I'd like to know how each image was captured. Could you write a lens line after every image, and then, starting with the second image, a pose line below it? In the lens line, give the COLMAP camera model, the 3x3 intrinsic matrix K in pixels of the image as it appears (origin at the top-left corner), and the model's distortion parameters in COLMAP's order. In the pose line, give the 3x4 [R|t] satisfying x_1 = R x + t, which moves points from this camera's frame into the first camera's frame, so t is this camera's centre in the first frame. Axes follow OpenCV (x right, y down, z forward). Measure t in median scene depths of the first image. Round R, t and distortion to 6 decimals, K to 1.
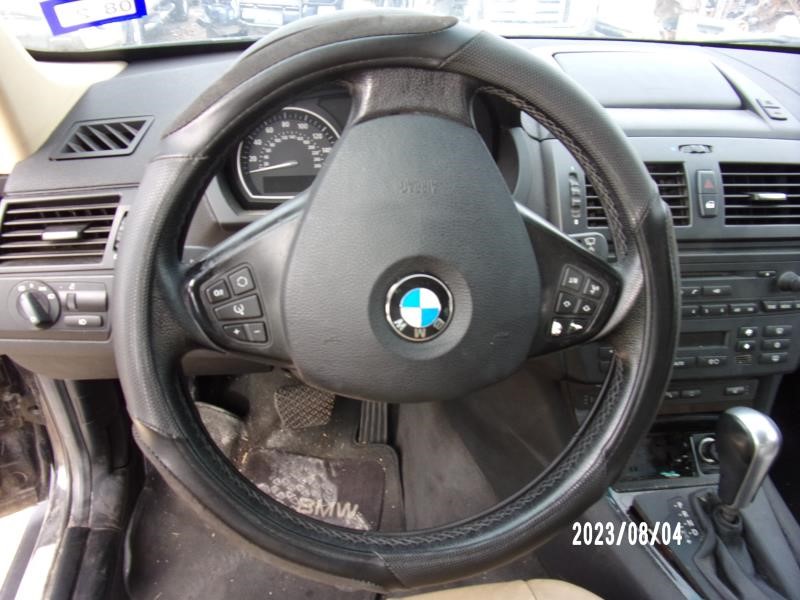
lens RADIAL K [[566.4, 0, 400.9], [0, 566.4, 303.4], [0, 0, 1]] dist [-0.019069, 0.005068]
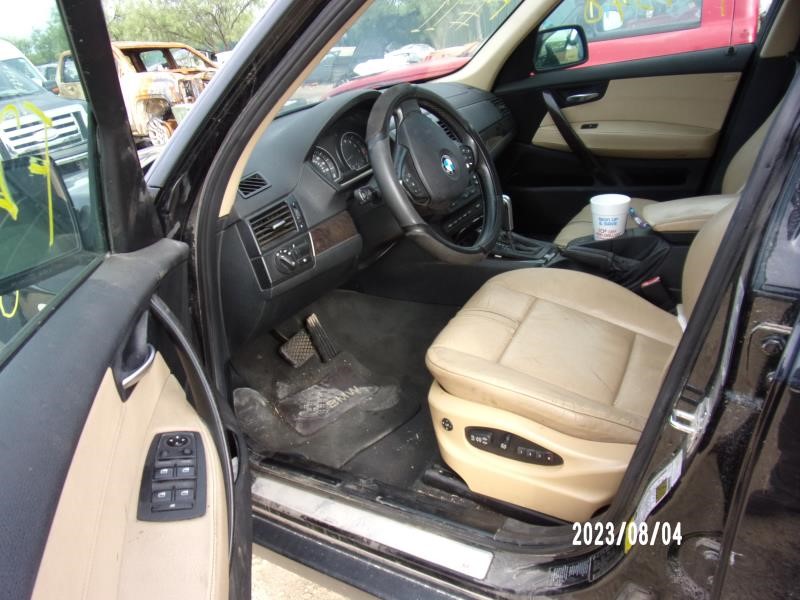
lens RADIAL K [[566.4, 0, 398.9], [0, 566.4, 299.1], [0, 0, 1]] dist [-0.019069, 0.005068]
pose [[0.628737, -0.431248, 0.647082, -0.916188], [0.524967, 0.849283, 0.055921, 0.116352], [-0.573672, 0.304537, 0.760367, -0.382356]]
